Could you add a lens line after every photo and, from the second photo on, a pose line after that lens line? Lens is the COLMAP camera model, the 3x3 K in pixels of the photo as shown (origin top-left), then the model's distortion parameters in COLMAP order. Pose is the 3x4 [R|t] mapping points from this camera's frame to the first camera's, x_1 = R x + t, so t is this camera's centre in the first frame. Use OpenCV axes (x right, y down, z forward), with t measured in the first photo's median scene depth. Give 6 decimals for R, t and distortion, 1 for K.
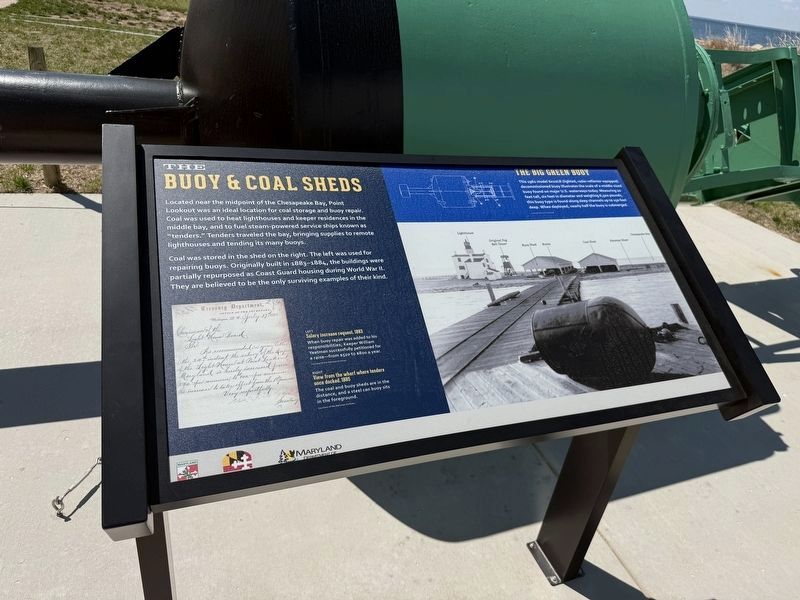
lens RADIAL K [[560.8, 0, 400.0], [0, 560.8, 300.0], [0, 0, 1]] dist [0.143870, -0.305120]
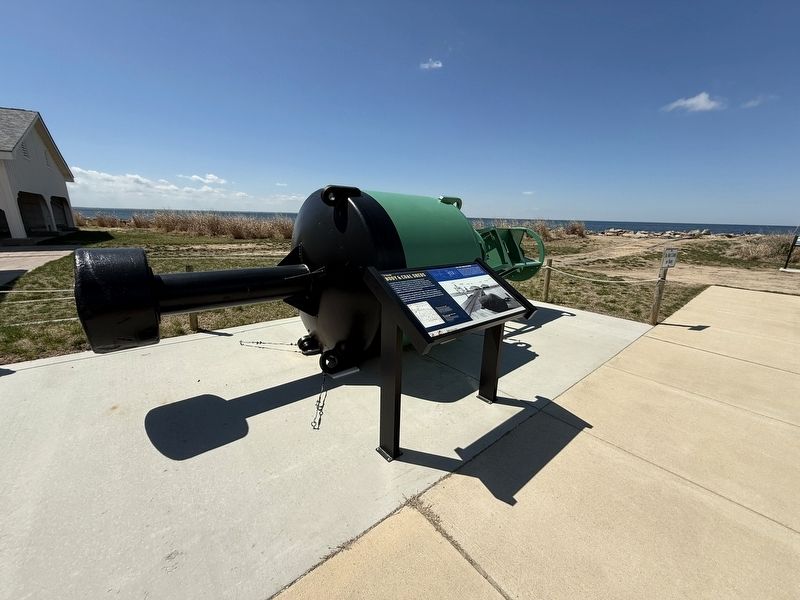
lens RADIAL K [[320.9, 0, 400.0], [0, 320.9, 300.0], [0, 0, 1]] dist [-0.000585, -0.000013]
pose [[0.937042, -0.180474, 0.298966, -0.848321], [0.245116, 0.949686, -0.194974, 0.306890], [-0.248736, 0.255980, 0.934133, -0.823782]]
